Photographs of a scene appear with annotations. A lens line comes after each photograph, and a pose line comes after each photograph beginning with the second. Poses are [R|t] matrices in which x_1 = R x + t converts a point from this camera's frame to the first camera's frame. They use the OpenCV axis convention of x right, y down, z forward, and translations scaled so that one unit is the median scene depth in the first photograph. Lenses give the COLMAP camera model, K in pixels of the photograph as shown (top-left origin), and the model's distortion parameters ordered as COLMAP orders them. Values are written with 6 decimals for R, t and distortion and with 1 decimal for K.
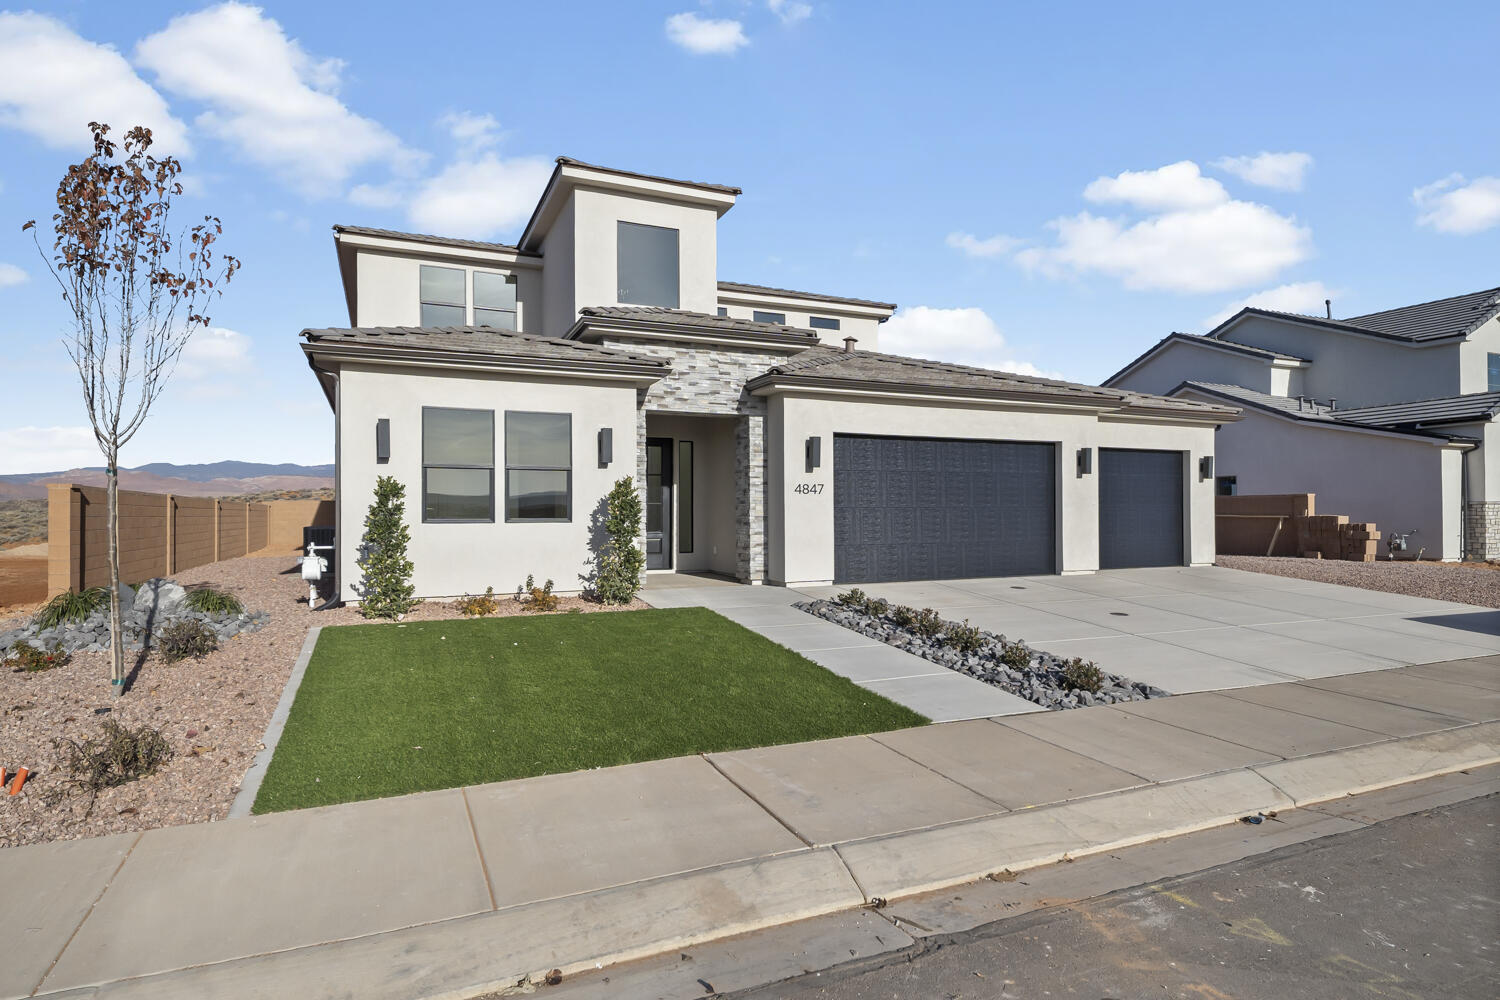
lens RADIAL K [[799.3, 0, 740.1], [0, 799.3, 504.6], [0, 0, 1]] dist [0.017842, -0.014952]
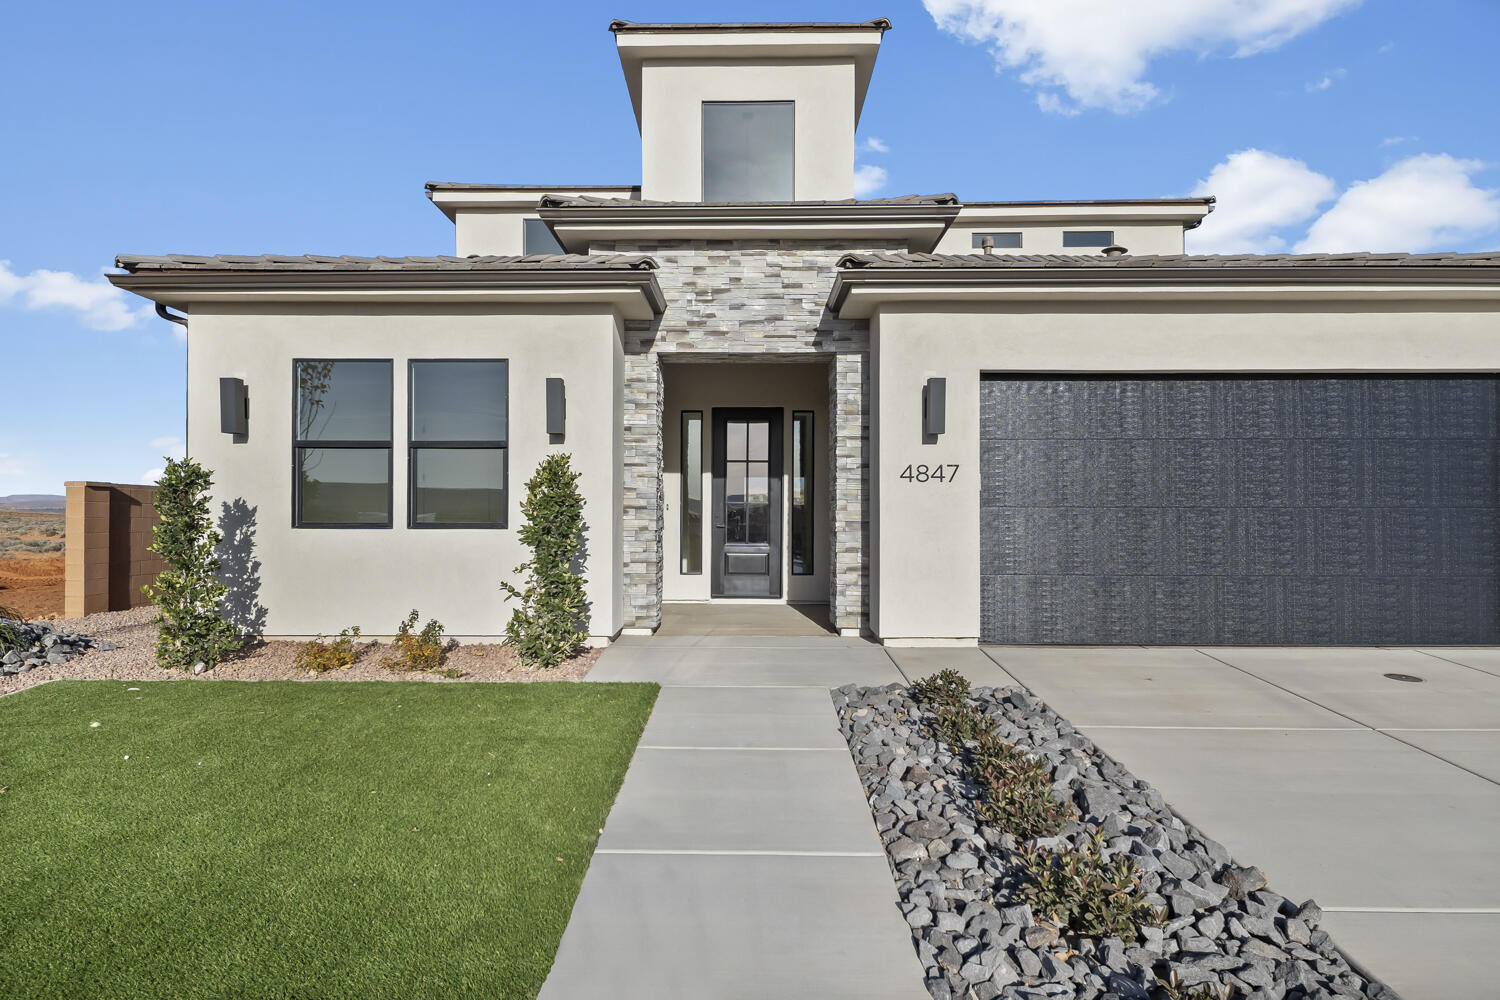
lens RADIAL K [[798.4, 0, 740.8], [0, 798.4, 512.6], [0, 0, 1]] dist [0.019778, -0.016286]
pose [[0.911269, 0.000567, -0.411812, 0.198148], [-0.000049, 0.999999, 0.001269, 0.007436], [0.411812, -0.001136, 0.911268, 0.436689]]
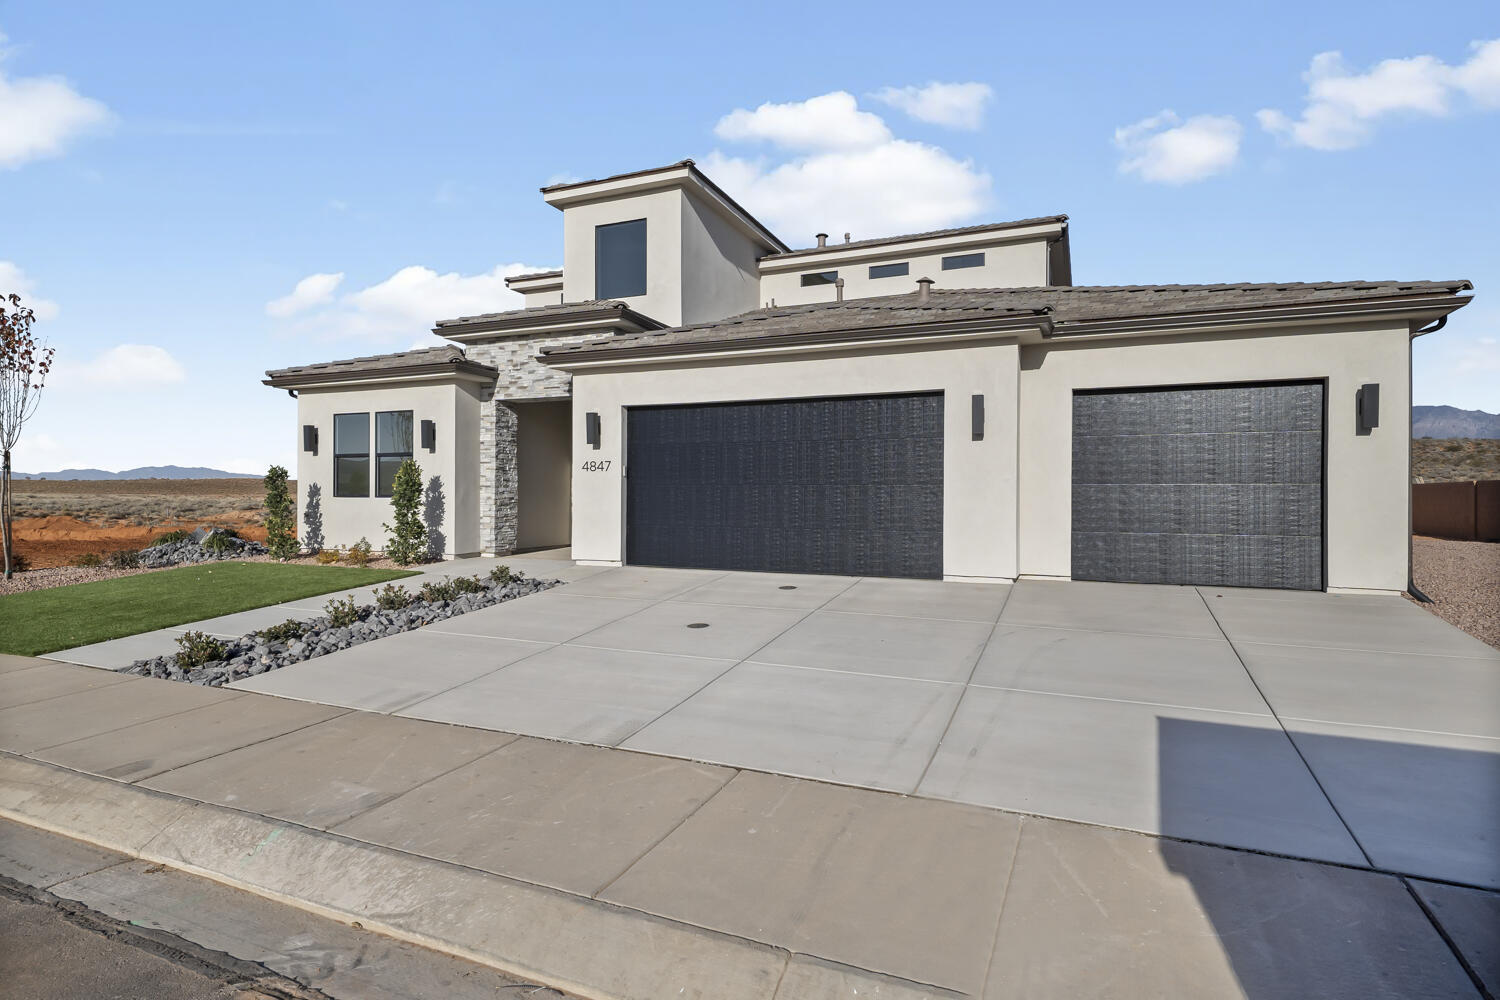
lens RADIAL K [[792.0, 0, 741.4], [0, 792.0, 490.7], [0, 0, 1]] dist [0.019045, -0.014202]
pose [[0.681274, 0.000325, -0.732028, 0.923438], [0.002459, 0.999993, 0.002733, 0.008366], [0.732024, -0.003662, 0.681269, 0.471762]]
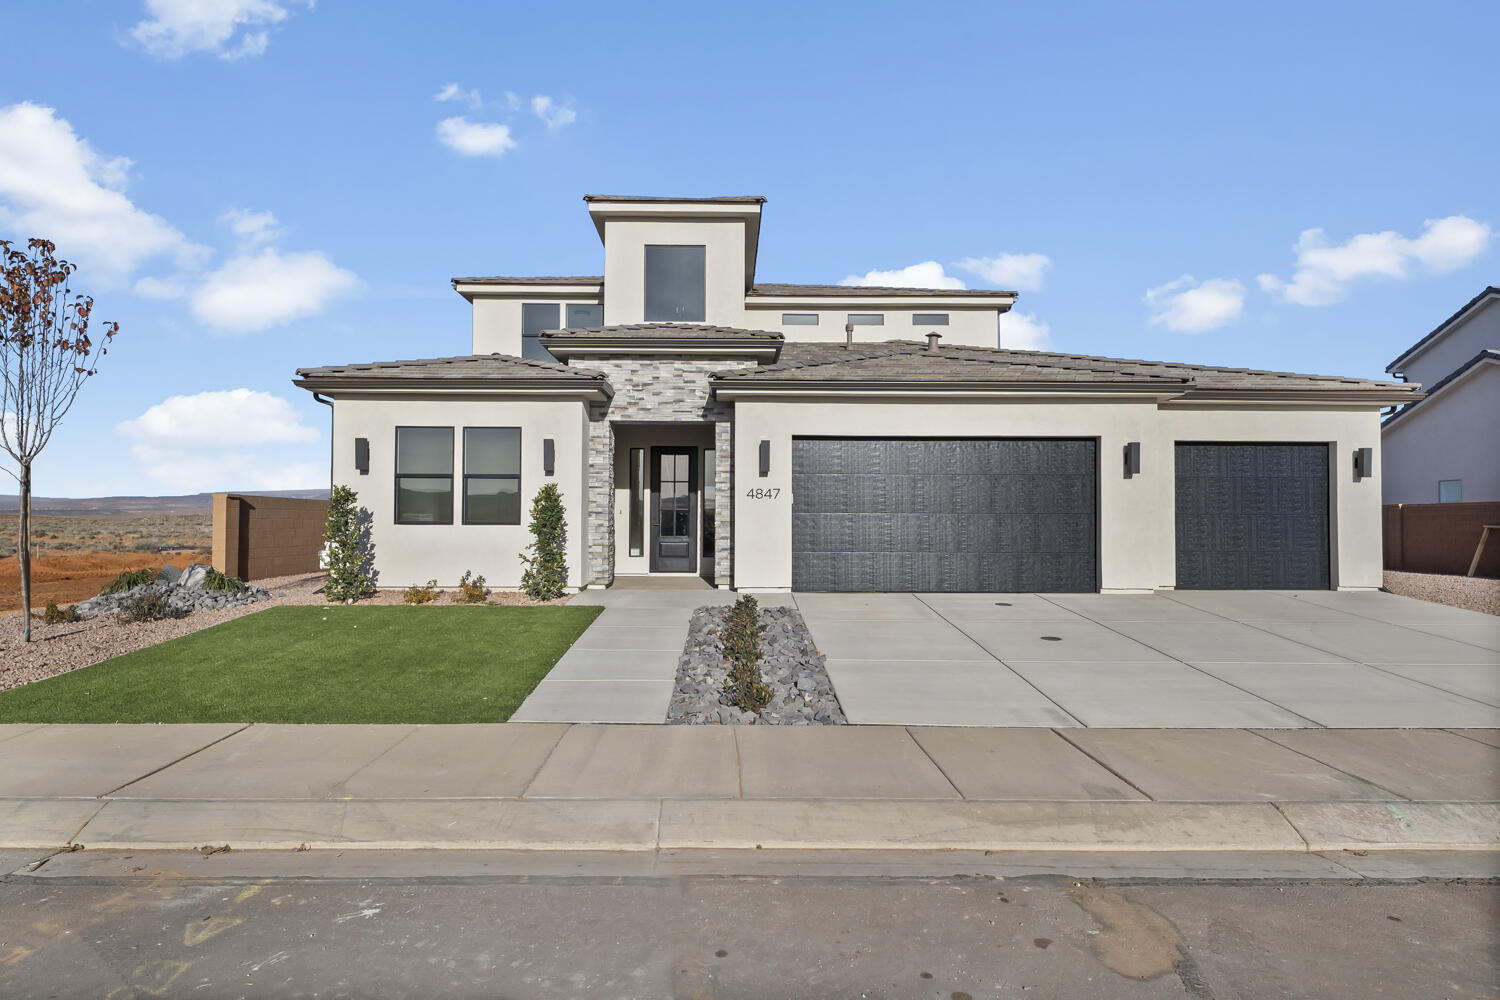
lens RADIAL K [[790.0, 0, 745.4], [0, 790.0, 501.0], [0, 0, 1]] dist [0.018599, -0.014546]
pose [[0.923435, -0.004097, -0.383733, 0.442267], [-0.002184, 0.999871, -0.015931, 0.005231], [0.383749, 0.015550, 0.923307, 0.093597]]
